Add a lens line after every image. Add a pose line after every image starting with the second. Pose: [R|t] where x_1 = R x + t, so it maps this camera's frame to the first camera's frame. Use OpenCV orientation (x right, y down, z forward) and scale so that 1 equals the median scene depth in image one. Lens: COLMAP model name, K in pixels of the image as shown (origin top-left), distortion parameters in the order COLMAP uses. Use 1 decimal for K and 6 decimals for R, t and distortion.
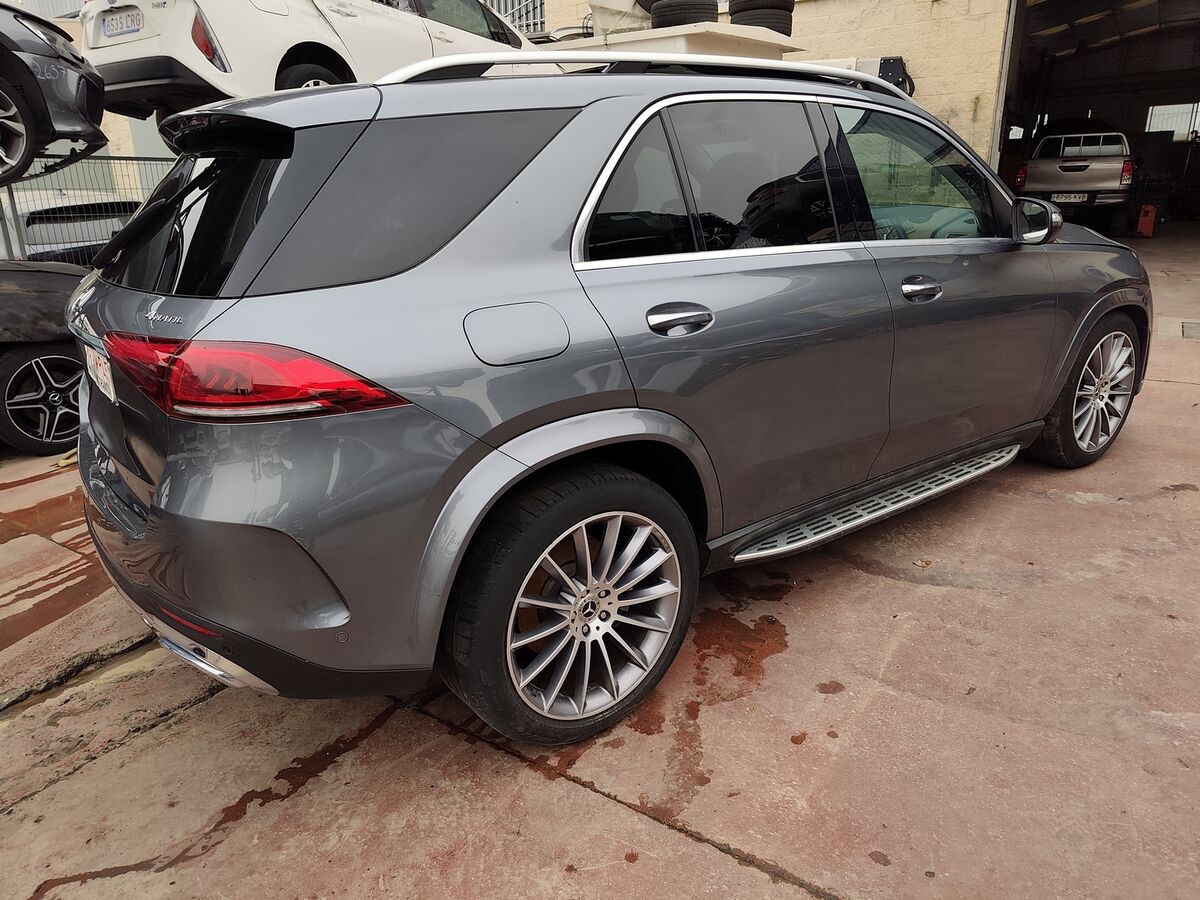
lens RADIAL K [[791.0, 0, 594.4], [0, 791.0, 453.6], [0, 0, 1]] dist [0.020514, -0.005719]
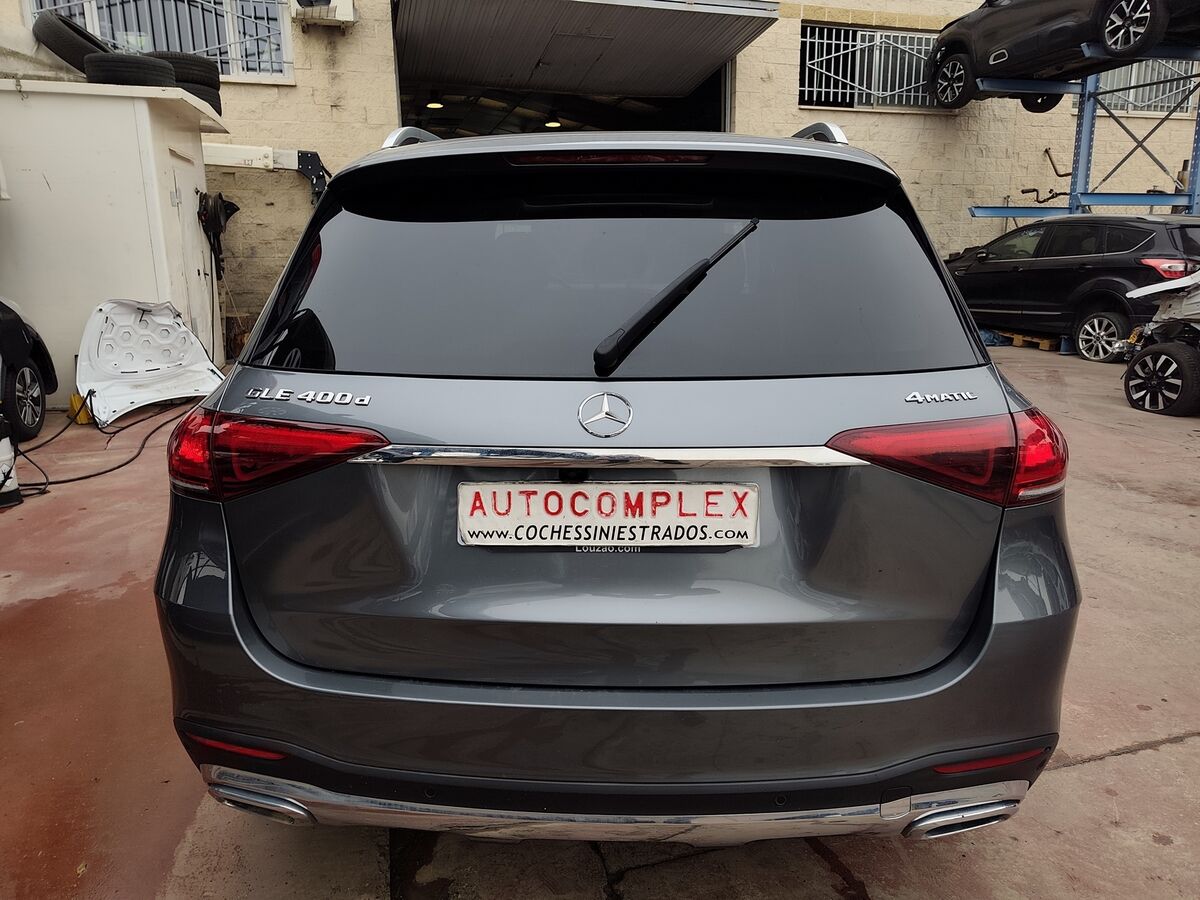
lens RADIAL K [[791.0, 0, 625.0], [0, 791.0, 447.9], [0, 0, 1]] dist [0.020514, -0.005719]
pose [[0.637125, -0.164195, 0.753068, -0.892678], [0.248058, 0.968744, 0.001353, -0.131955], [-0.729753, 0.185943, 0.657941, 0.457277]]
